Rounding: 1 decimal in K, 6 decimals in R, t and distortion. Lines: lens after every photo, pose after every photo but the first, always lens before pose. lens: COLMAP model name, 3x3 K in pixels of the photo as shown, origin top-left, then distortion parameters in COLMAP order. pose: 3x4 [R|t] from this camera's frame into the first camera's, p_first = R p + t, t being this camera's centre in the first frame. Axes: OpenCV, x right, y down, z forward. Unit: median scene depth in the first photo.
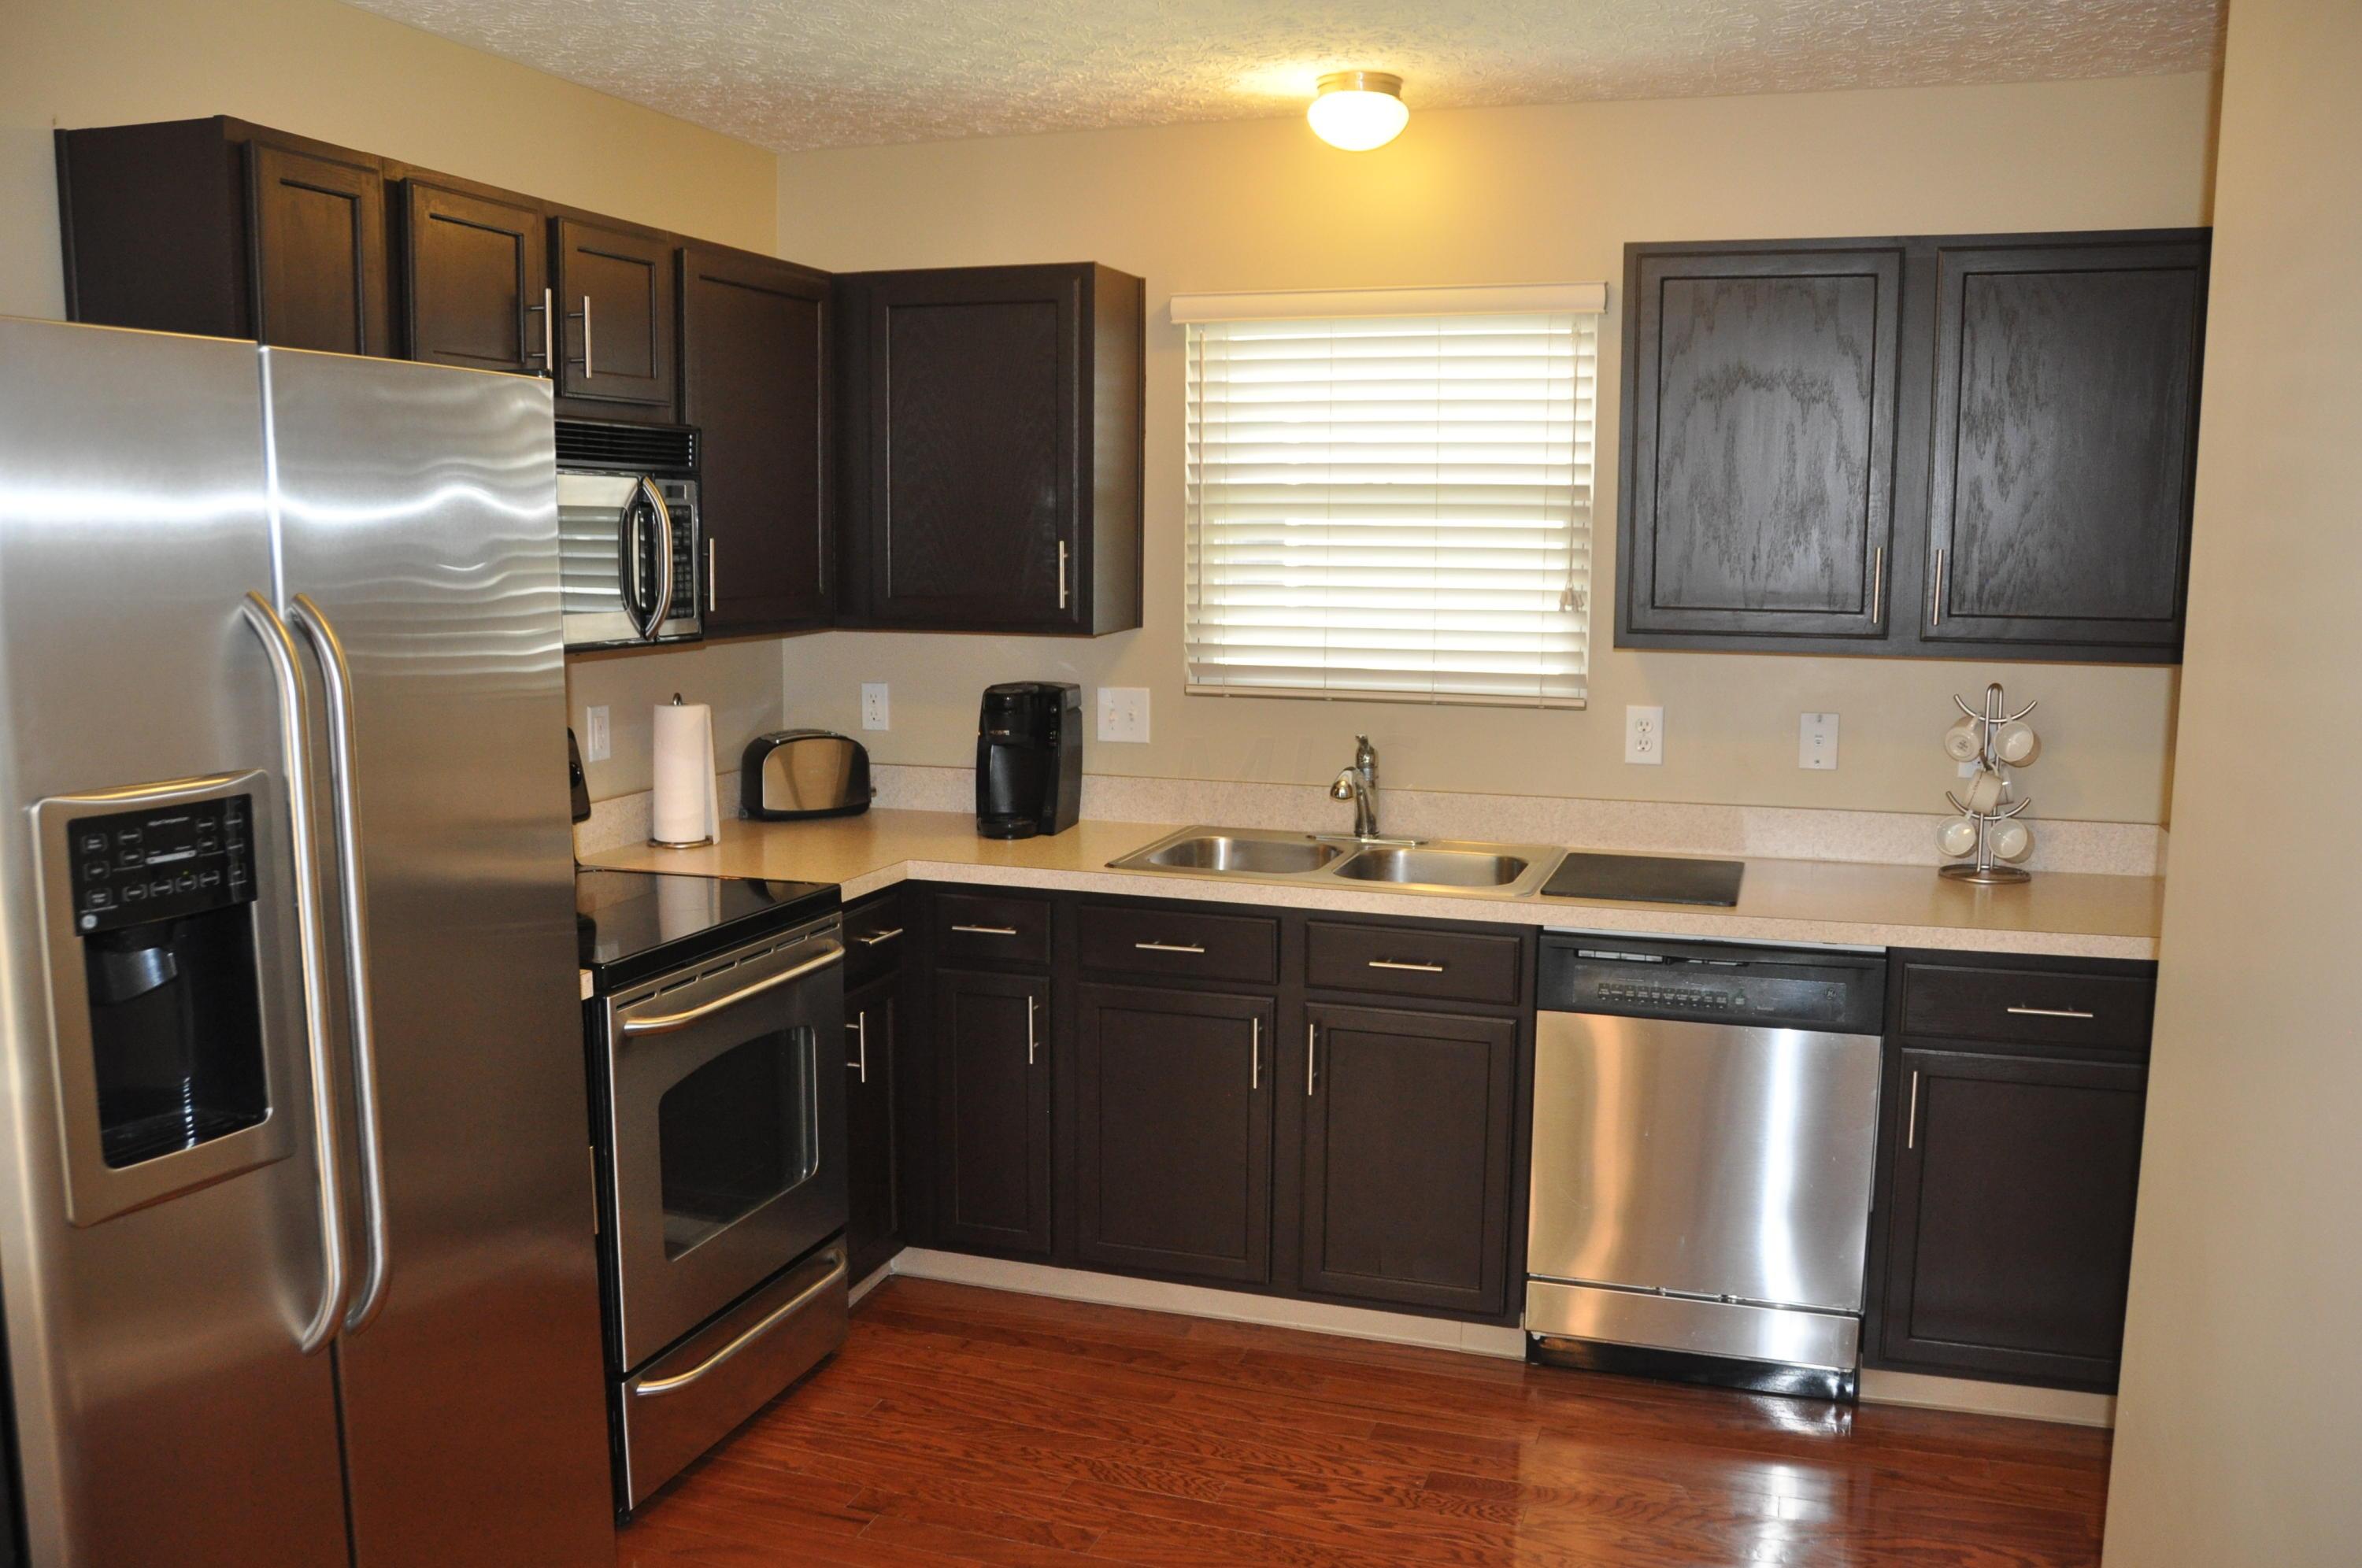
lens RADIAL K [[1963.8, 0, 1178.1], [0, 1963.8, 816.4], [0, 0, 1]] dist [-0.149490, 0.156773]
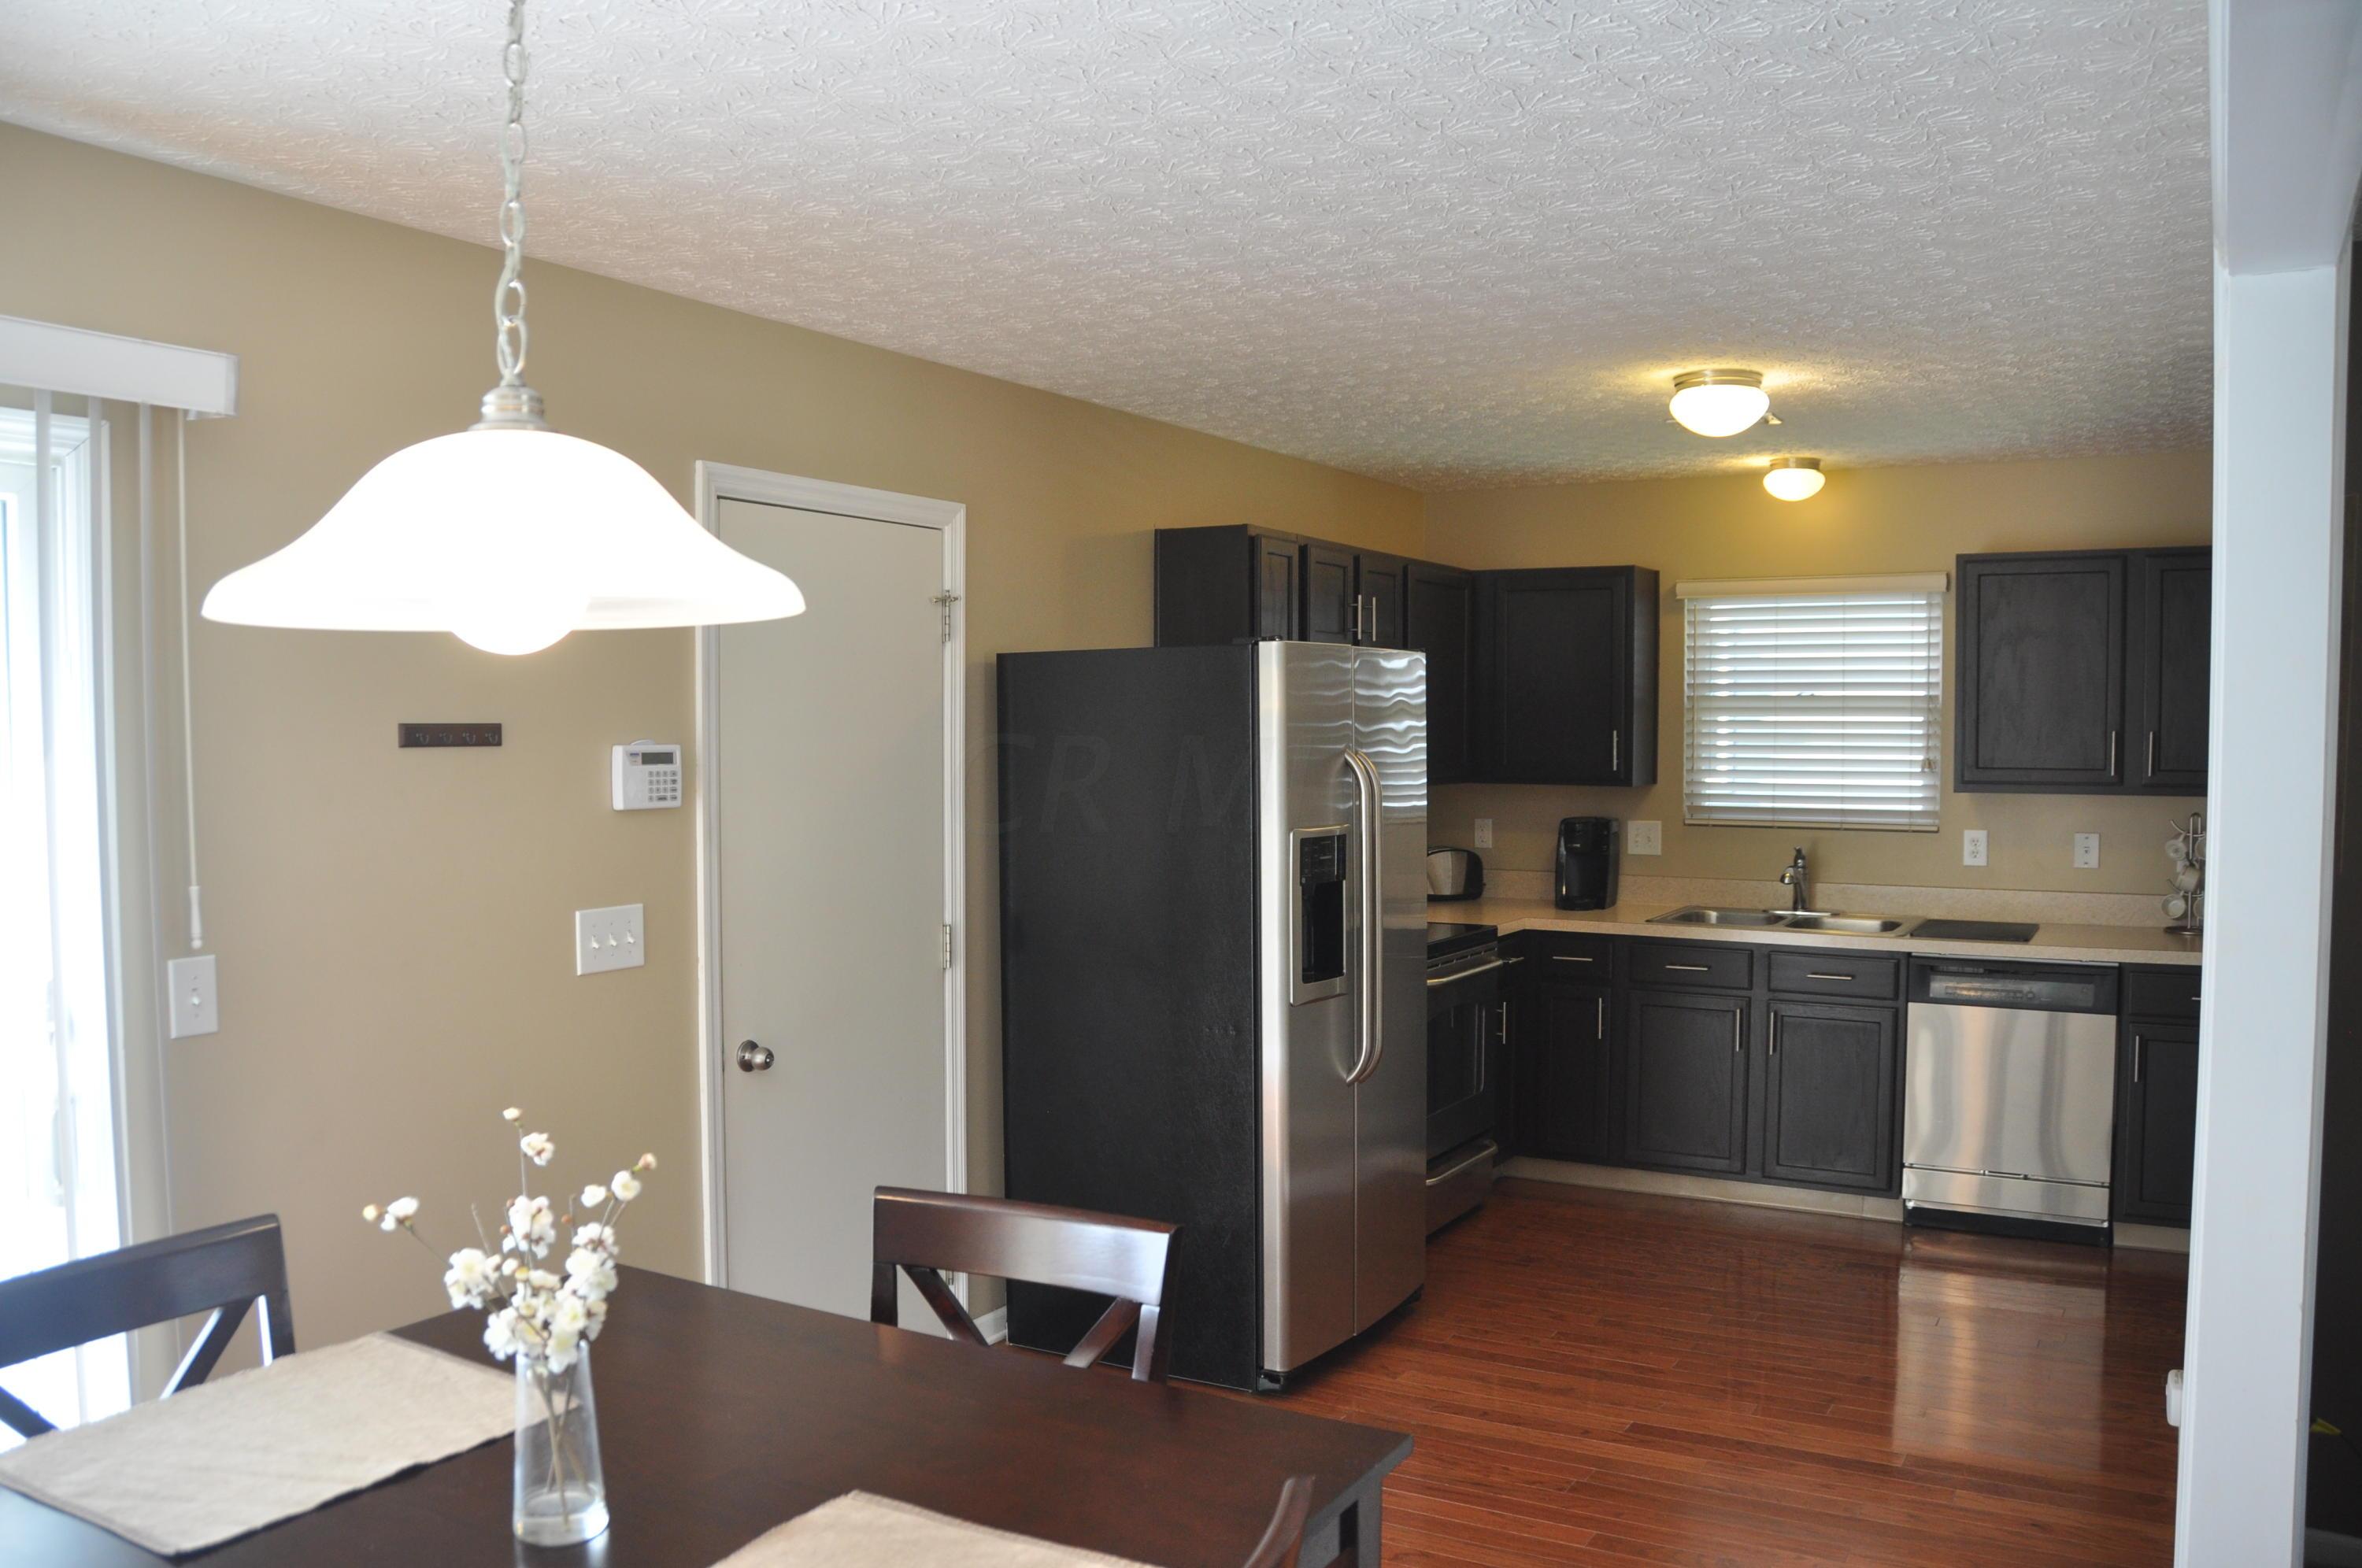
lens RADIAL K [[1963.8, 0, 1178.1], [0, 1963.8, 816.4], [0, 0, 1]] dist [-0.149490, 0.156773]
pose [[0.982517, 0.003577, -0.186140, -0.122418], [-0.021354, 0.995382, -0.093585, 0.102117], [0.184946, 0.095924, 0.978056, -0.734204]]
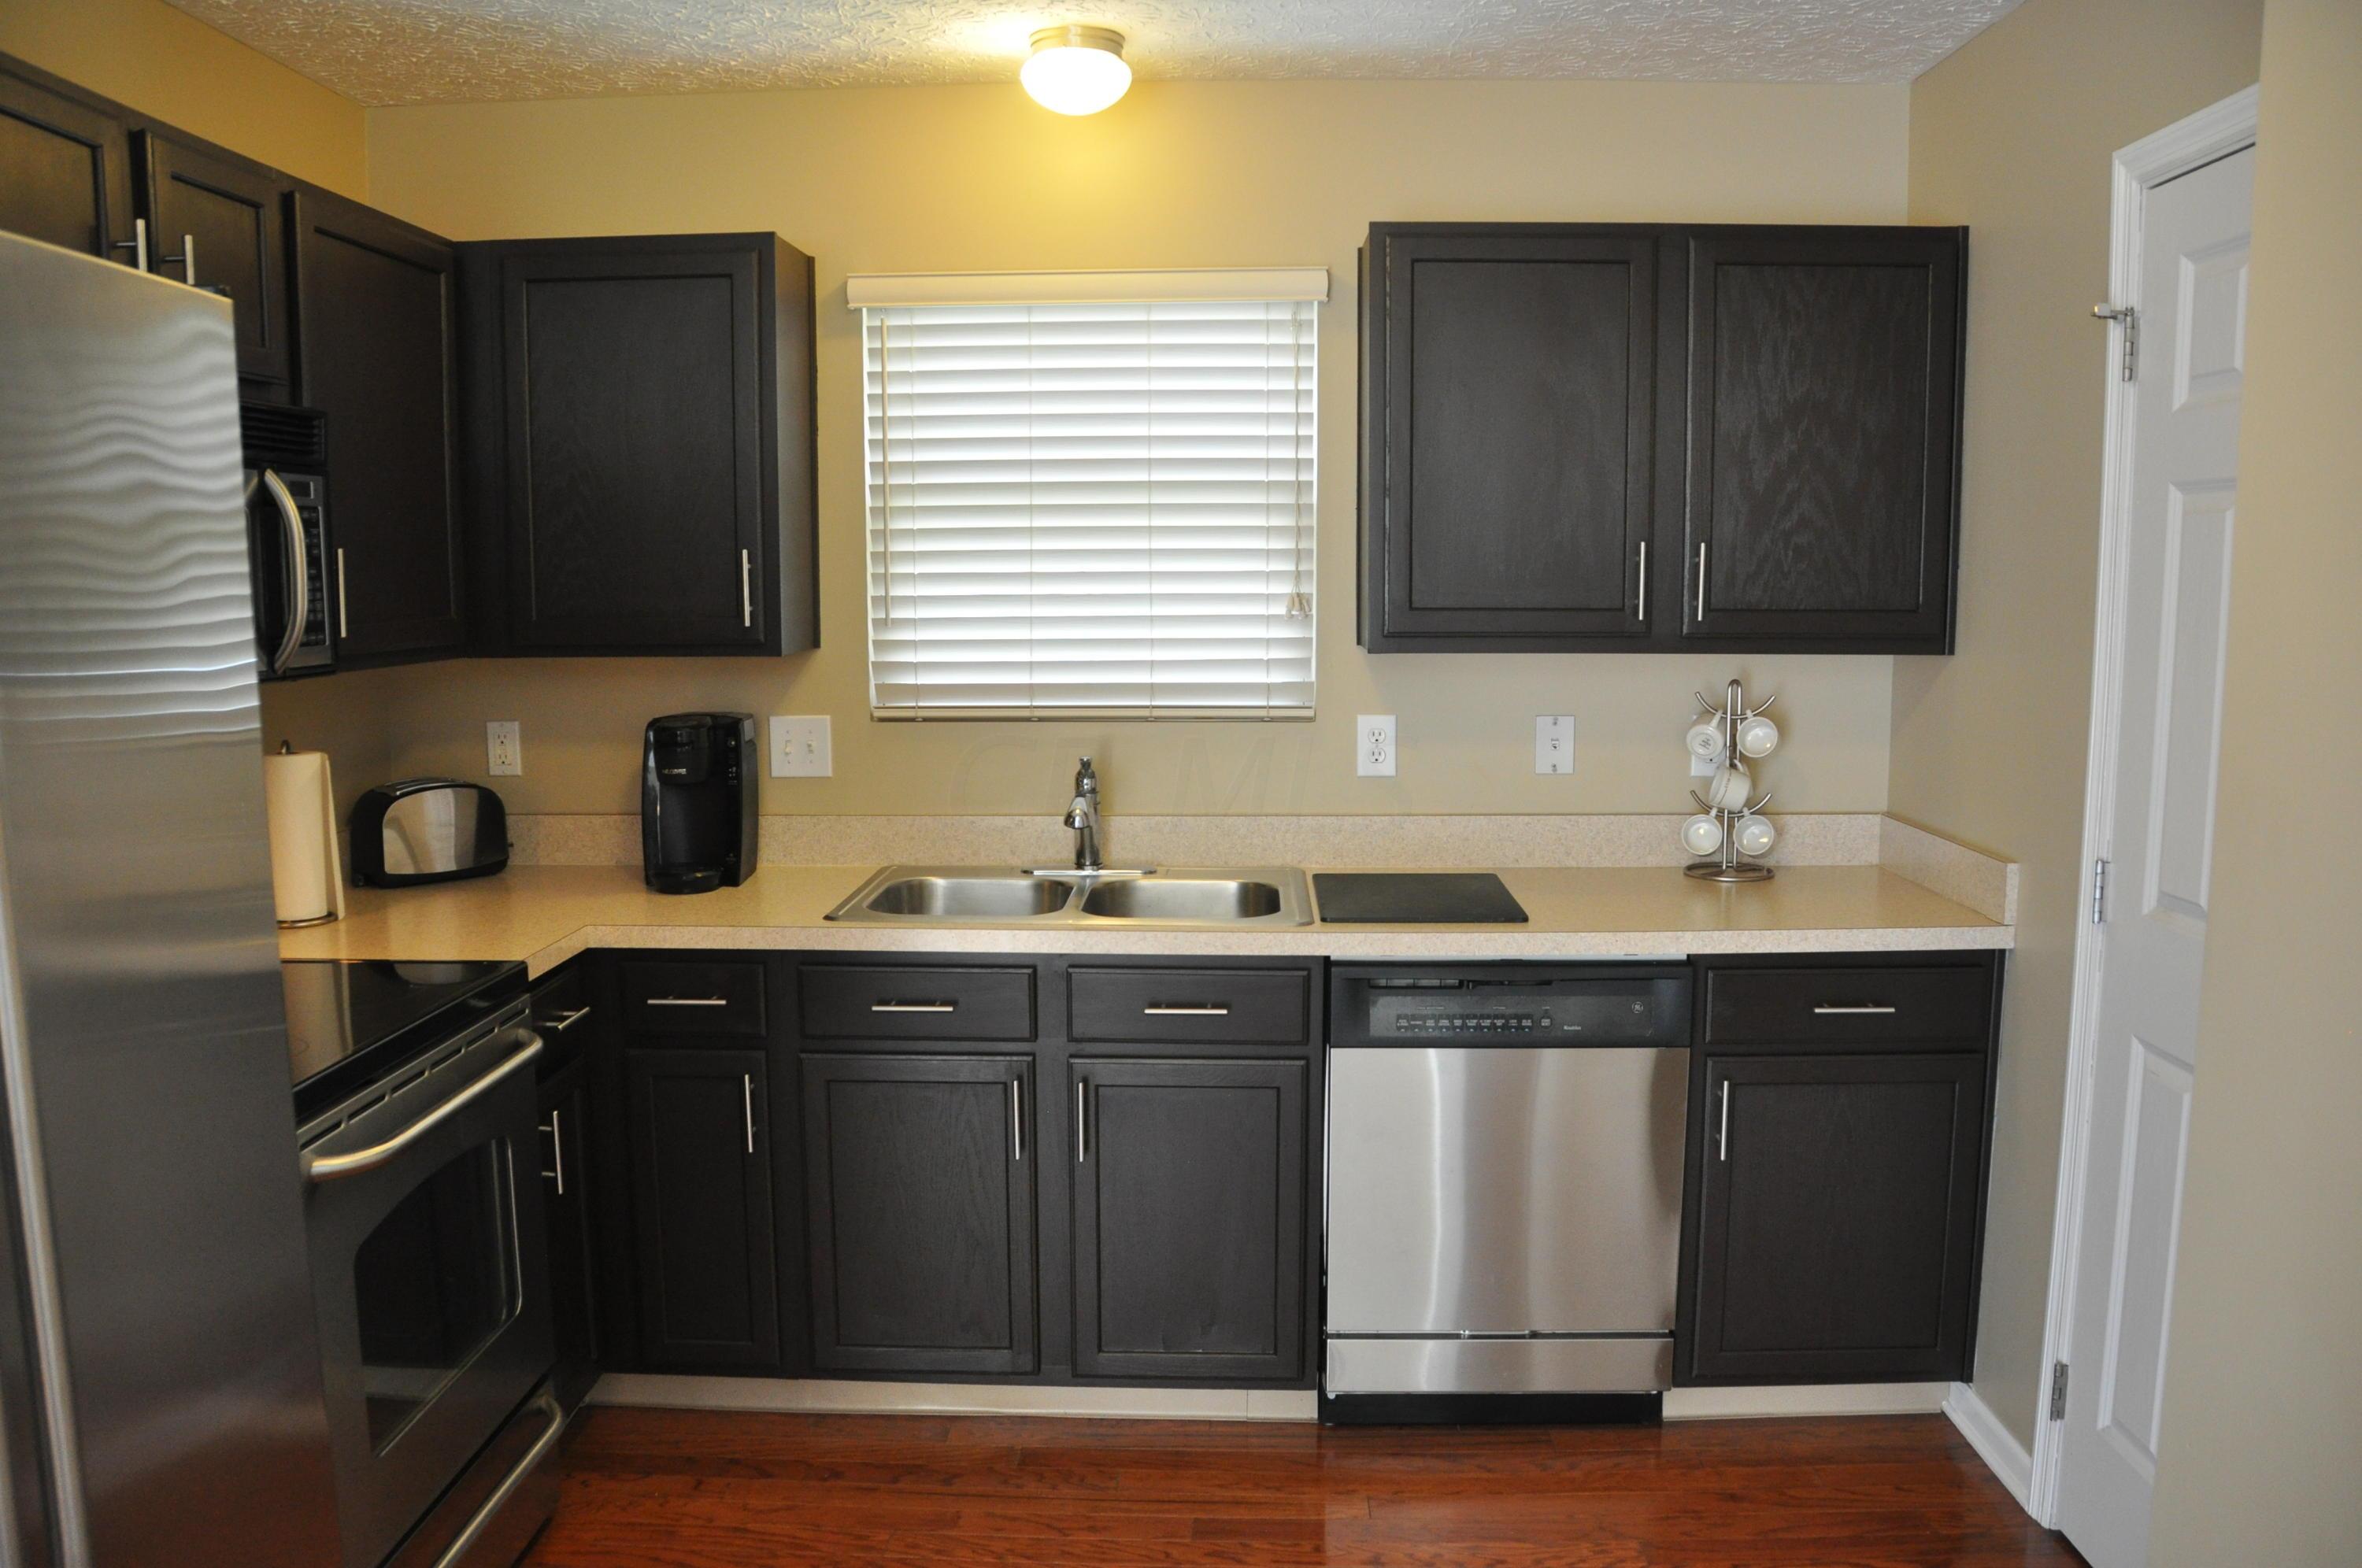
lens RADIAL K [[1856.2, 0, 1172.6], [0, 1856.2, 817.7], [0, 0, 1]] dist [-0.173175, 0.147622]
pose [[0.958699, -0.048030, 0.280339, -0.117884], [0.050374, 0.998730, -0.001159, -0.011032], [-0.279927, 0.015233, 0.959900, 0.172099]]
